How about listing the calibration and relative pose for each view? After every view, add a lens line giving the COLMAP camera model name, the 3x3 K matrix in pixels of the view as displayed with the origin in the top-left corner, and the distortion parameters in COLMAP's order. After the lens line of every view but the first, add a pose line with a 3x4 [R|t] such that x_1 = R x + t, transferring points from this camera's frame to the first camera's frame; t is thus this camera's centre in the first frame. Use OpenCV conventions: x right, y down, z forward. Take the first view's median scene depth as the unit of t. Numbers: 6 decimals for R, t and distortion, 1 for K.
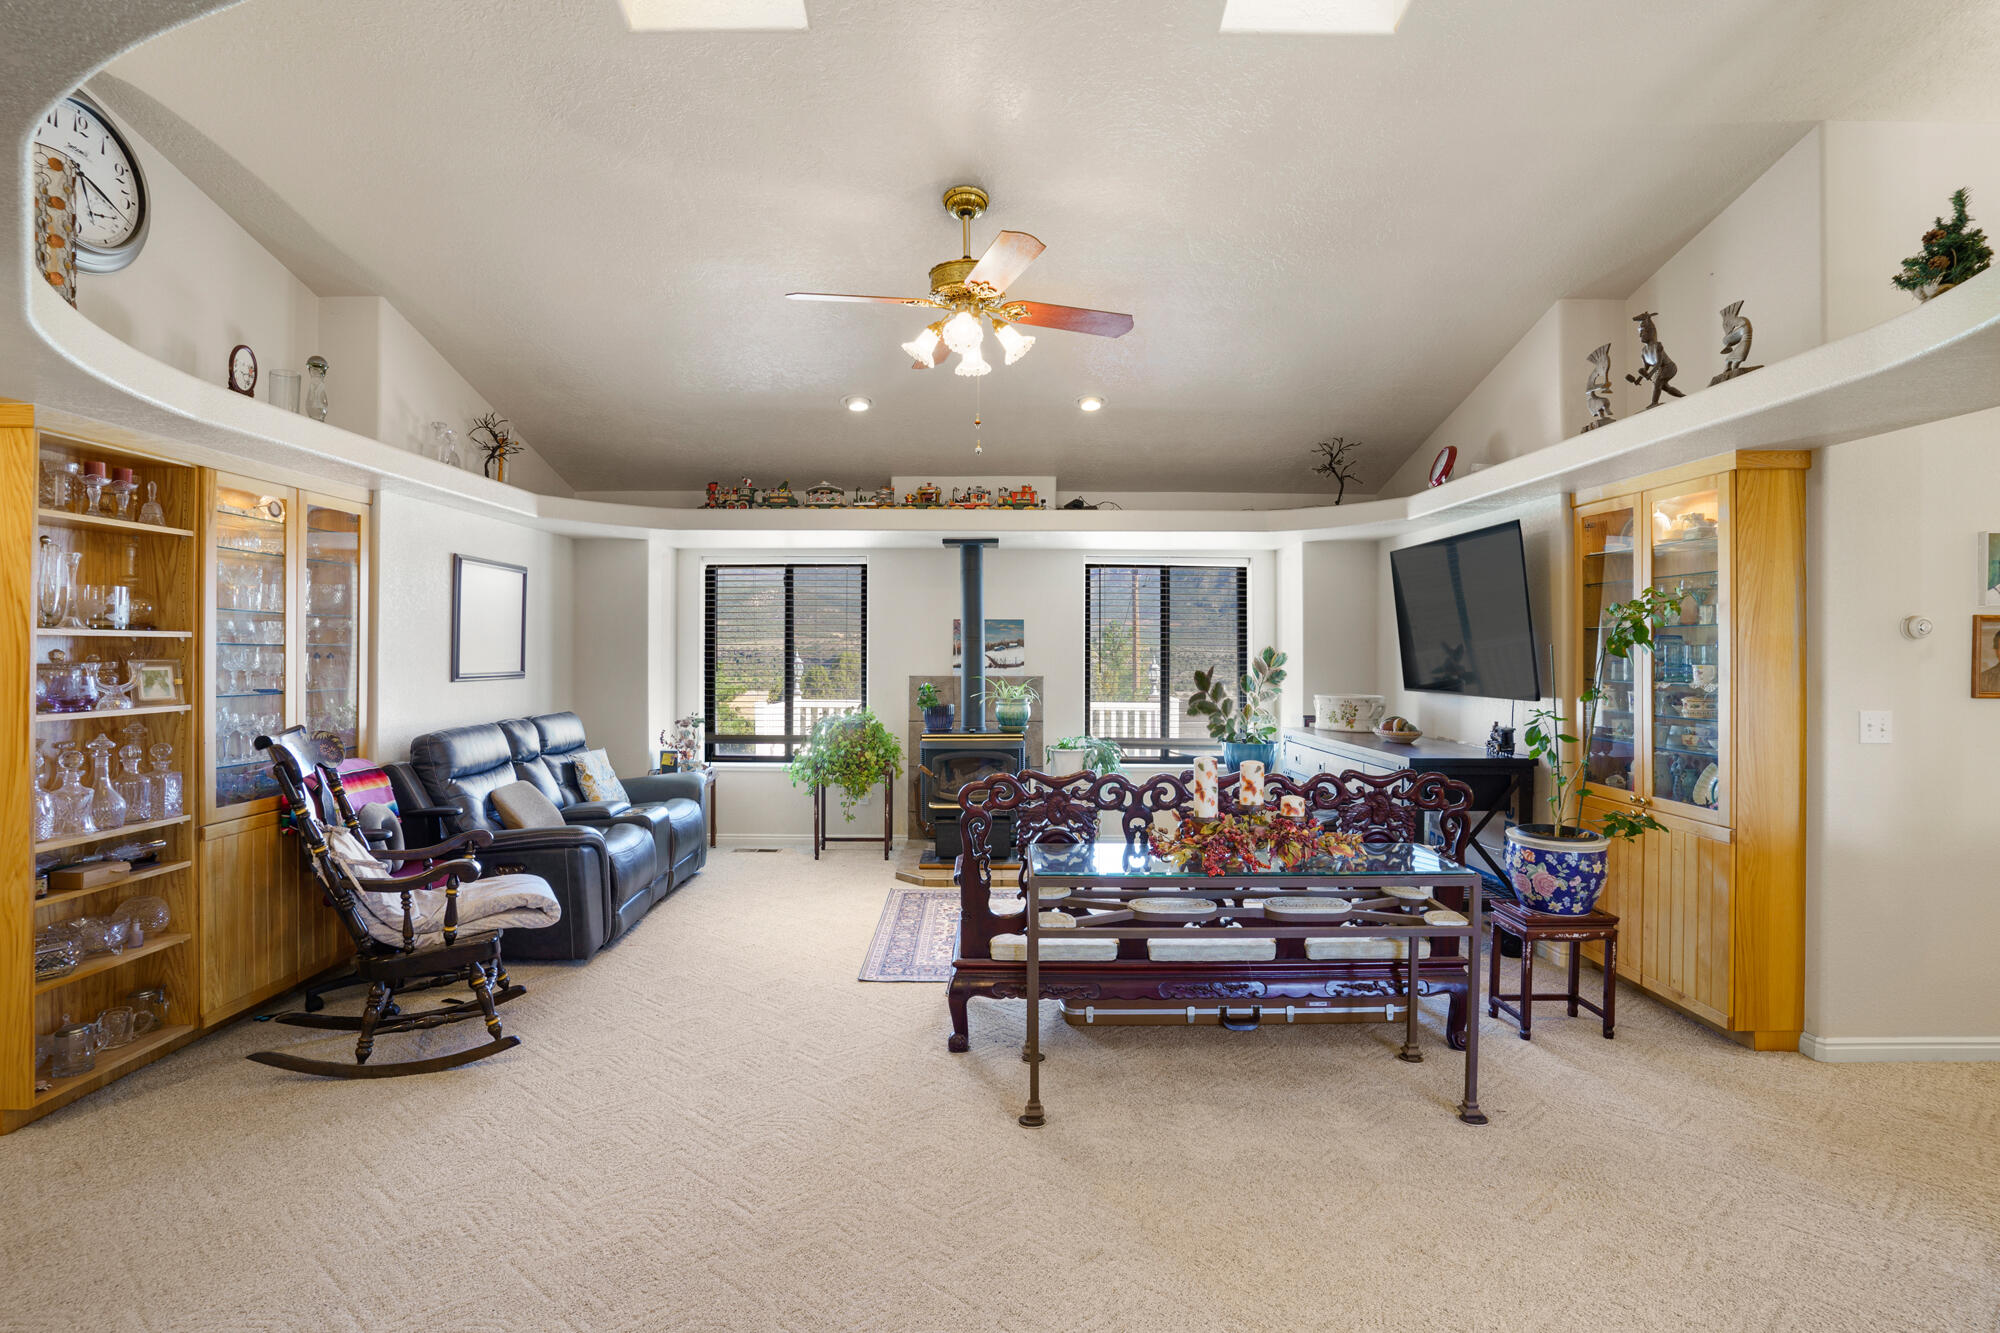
lens RADIAL K [[996.4, 0, 989.9], [0, 996.4, 661.0], [0, 0, 1]] dist [-0.082072, 0.038687]
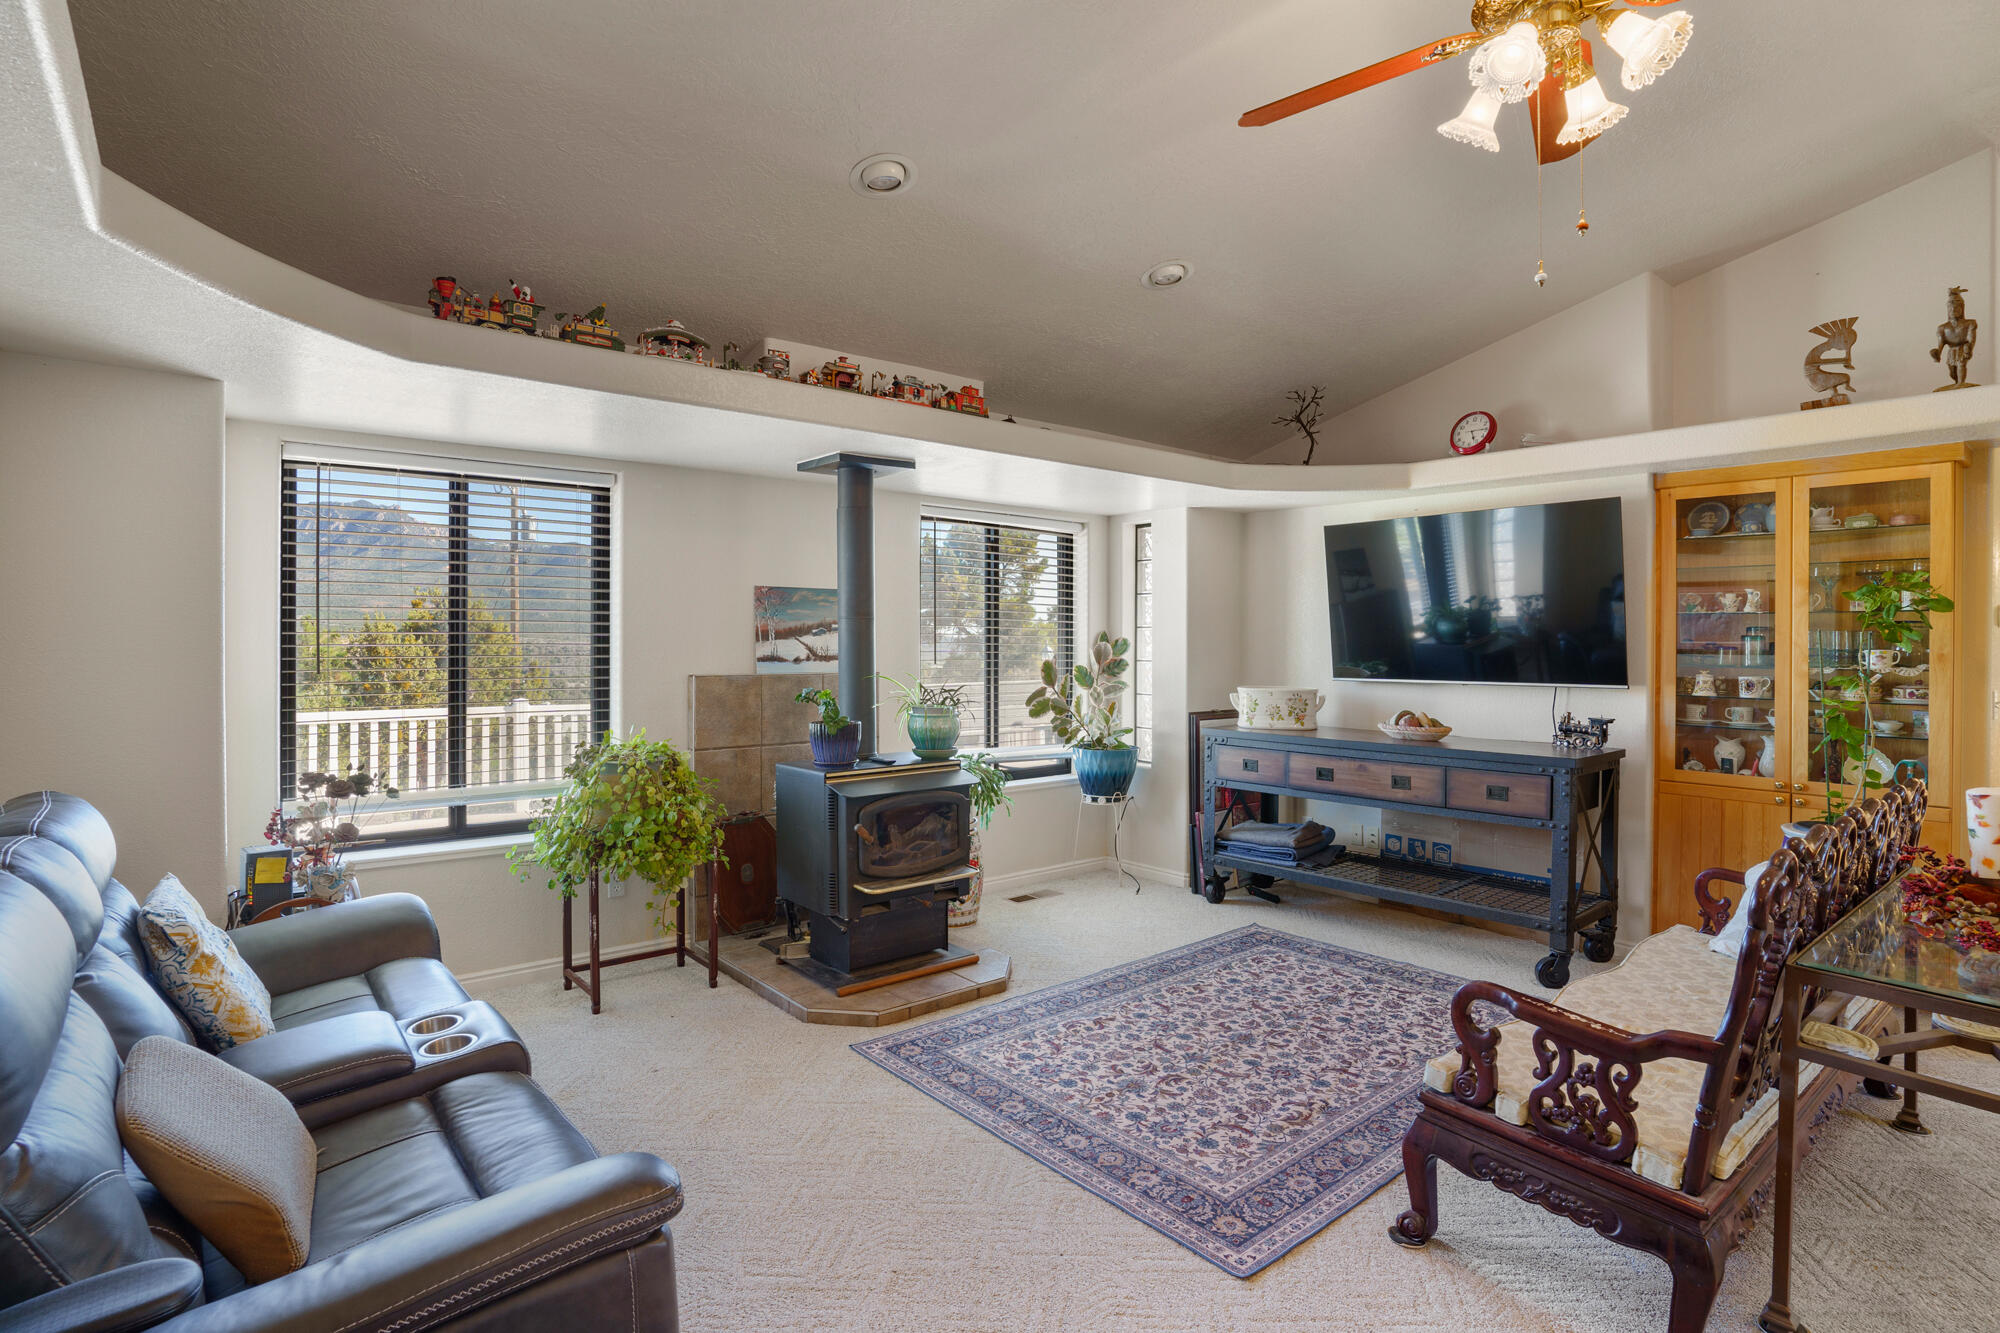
lens RADIAL K [[996.4, 0, 989.9], [0, 996.4, 661.0], [0, 0, 1]] dist [-0.082072, 0.038687]
pose [[0.774644, -0.014548, 0.632230, -0.380362], [0.004505, 0.999837, 0.017488, -0.004811], [-0.632381, -0.010699, 0.774584, 0.483586]]
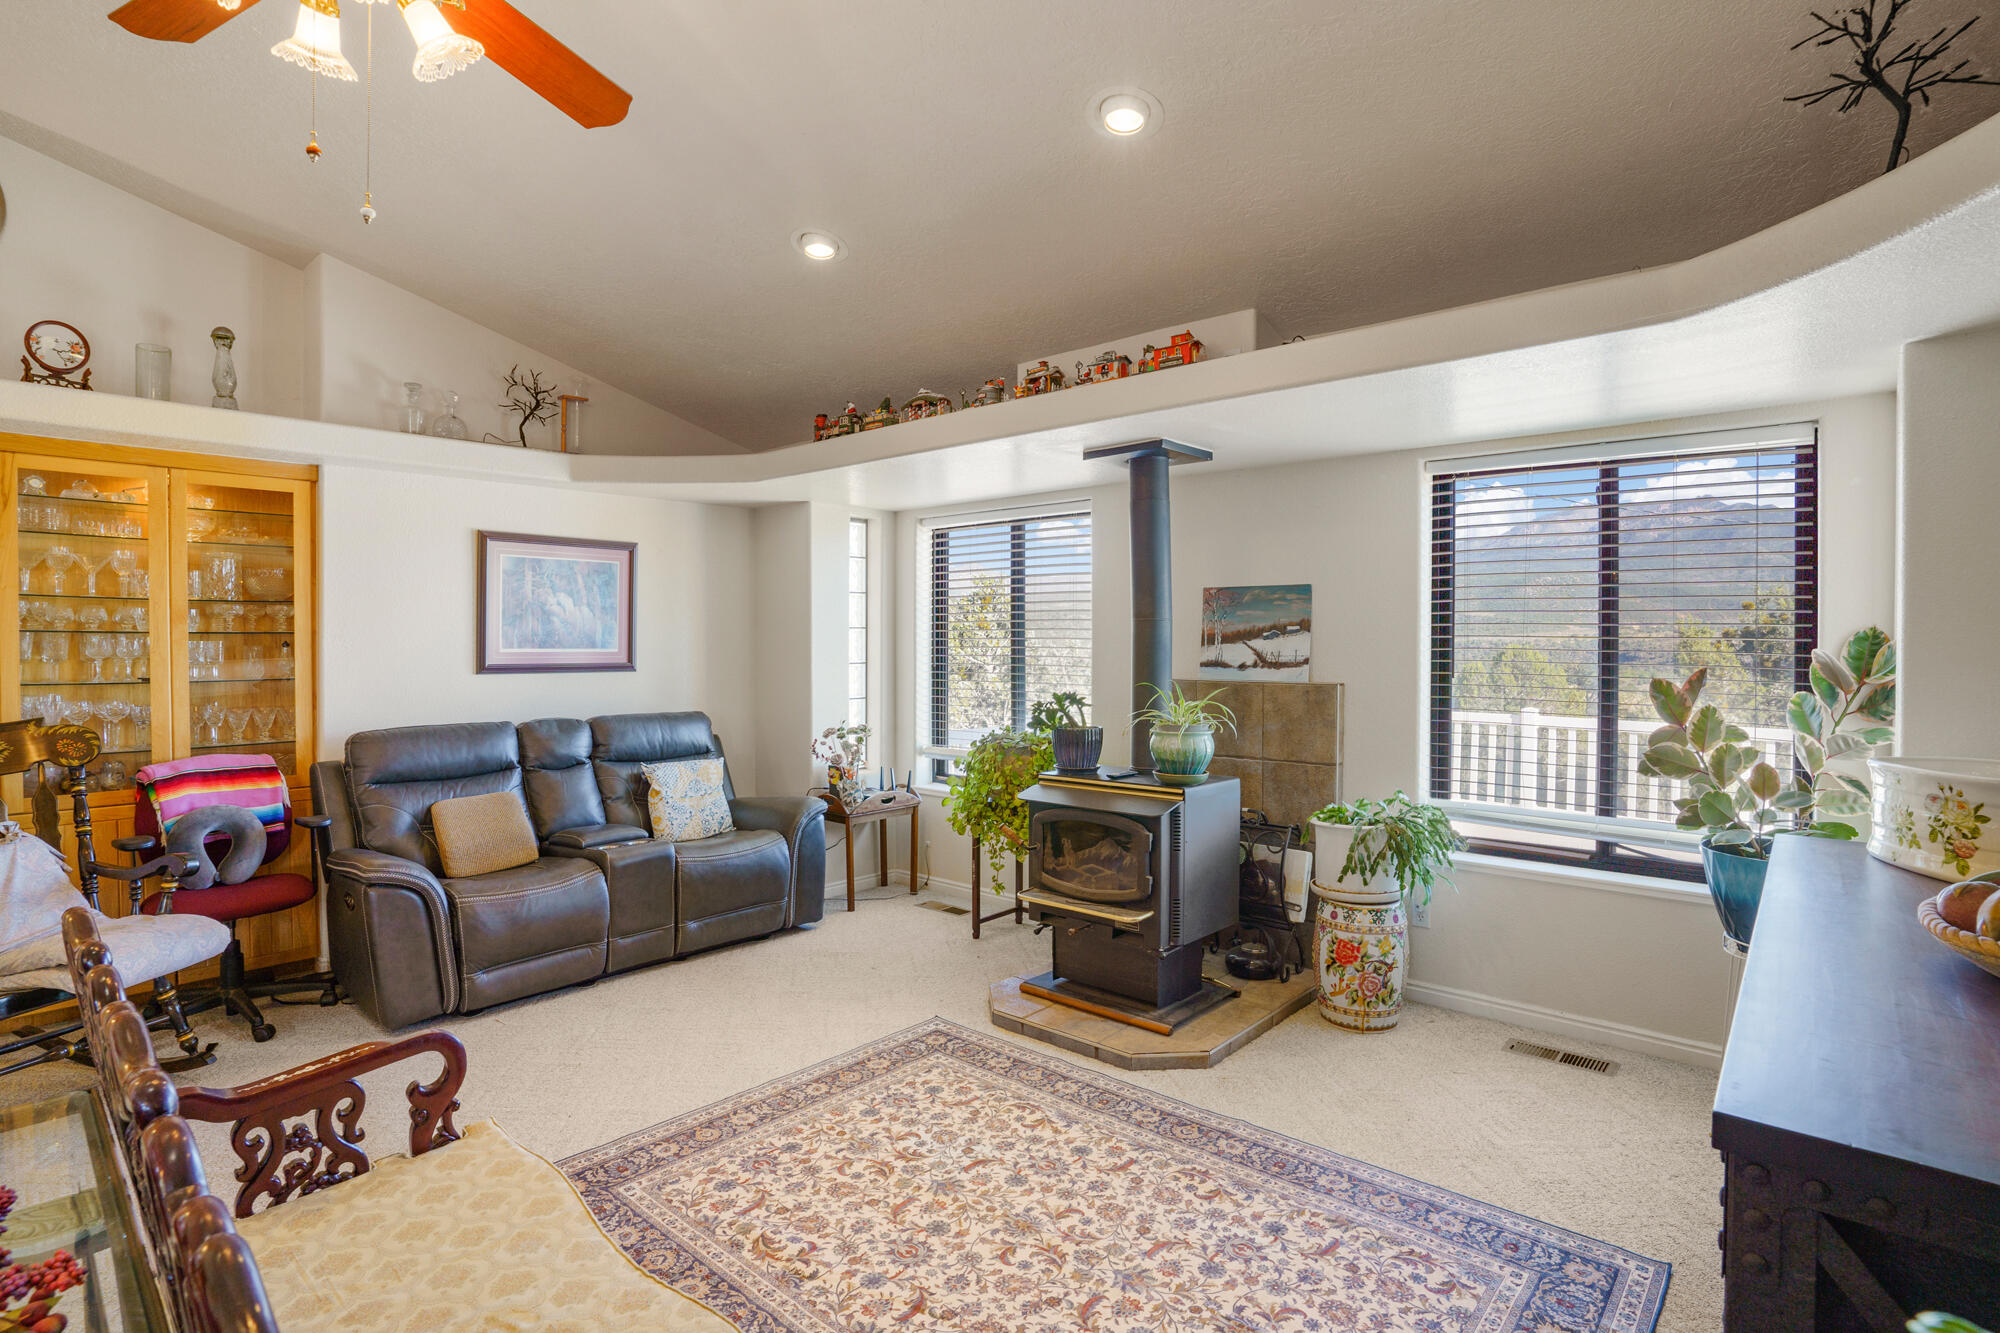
lens RADIAL K [[996.4, 0, 989.9], [0, 996.4, 661.0], [0, 0, 1]] dist [-0.082072, 0.038687]
pose [[0.739946, 0.009077, -0.672605, 0.329622], [-0.006991, 0.999959, 0.005805, 0.000700], [0.672630, 0.000407, 0.739979, 0.536748]]
